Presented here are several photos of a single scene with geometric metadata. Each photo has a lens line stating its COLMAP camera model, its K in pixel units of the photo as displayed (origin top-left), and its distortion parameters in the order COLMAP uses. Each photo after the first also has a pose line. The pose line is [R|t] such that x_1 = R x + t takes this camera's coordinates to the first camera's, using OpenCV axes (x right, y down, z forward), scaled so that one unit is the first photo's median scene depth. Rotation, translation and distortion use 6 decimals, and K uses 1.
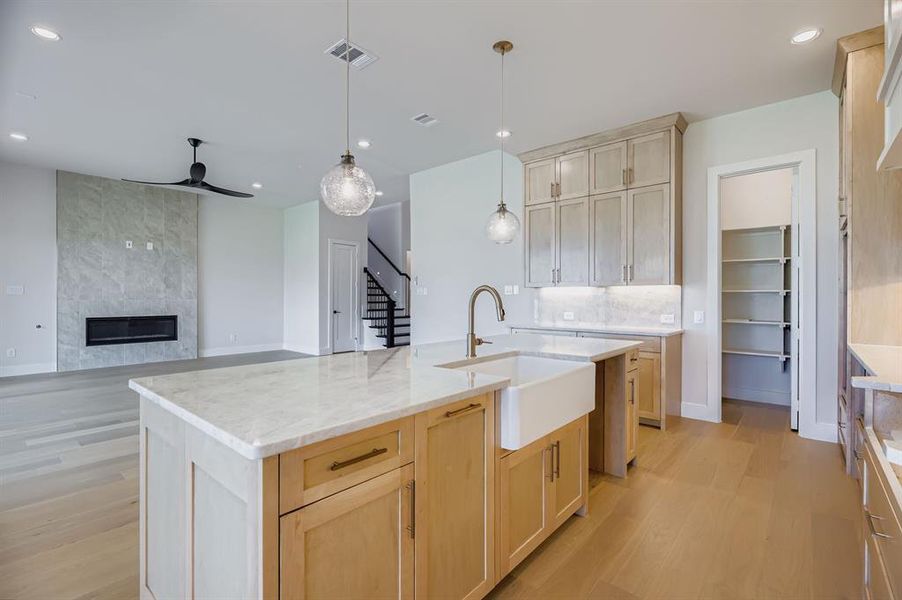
lens RADIAL K [[410.4, 0, 452.6], [0, 410.4, 295.2], [0, 0, 1]] dist [0.000318, -0.000124]
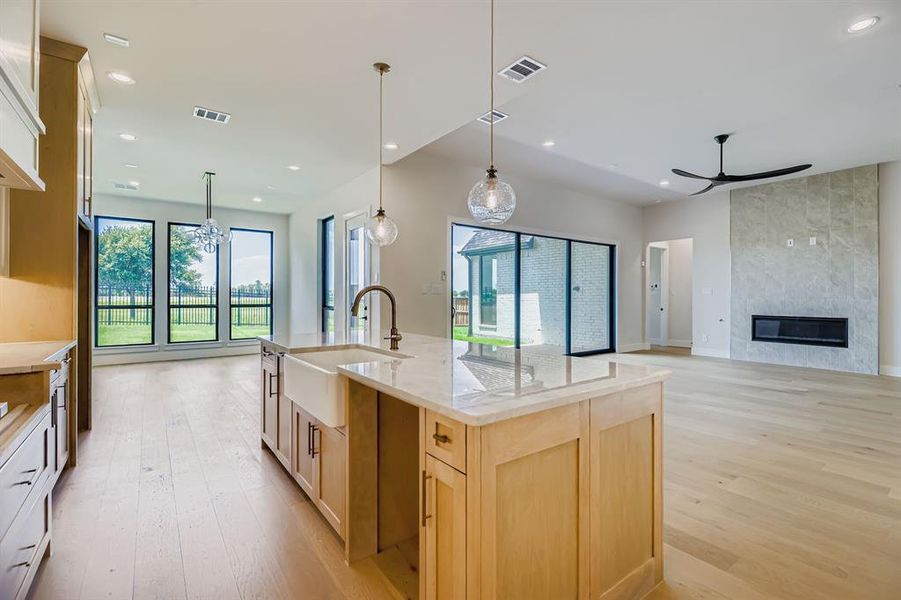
lens RADIAL K [[409.9, 0, 452.1], [0, 409.9, 295.2], [0, 0, 1]] dist [0.000318, -0.000124]
pose [[-0.221428, -0.006311, -0.975156, 0.345742], [0.002791, 0.999971, -0.007105, 0.006460], [0.975173, -0.004295, -0.221404, 0.426416]]
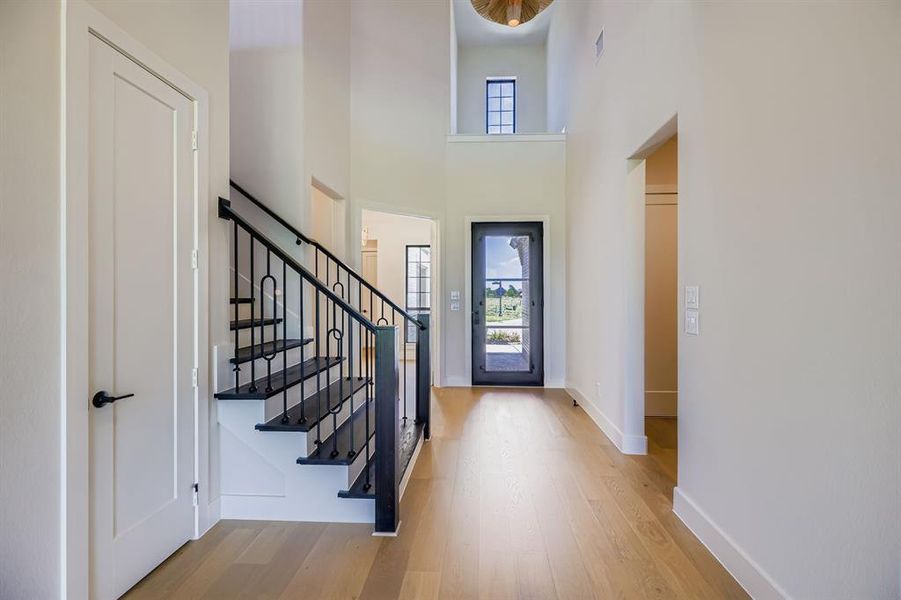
lens RADIAL K [[409.9, 0, 452.1], [0, 409.9, 295.2], [0, 0, 1]] dist [0.000318, -0.000124]
pose [[0.801731, -0.004465, 0.597669, -0.328980], [-0.000071, 0.999971, 0.007566, -0.010648], [-0.597686, -0.006108, 0.801707, 0.910090]]
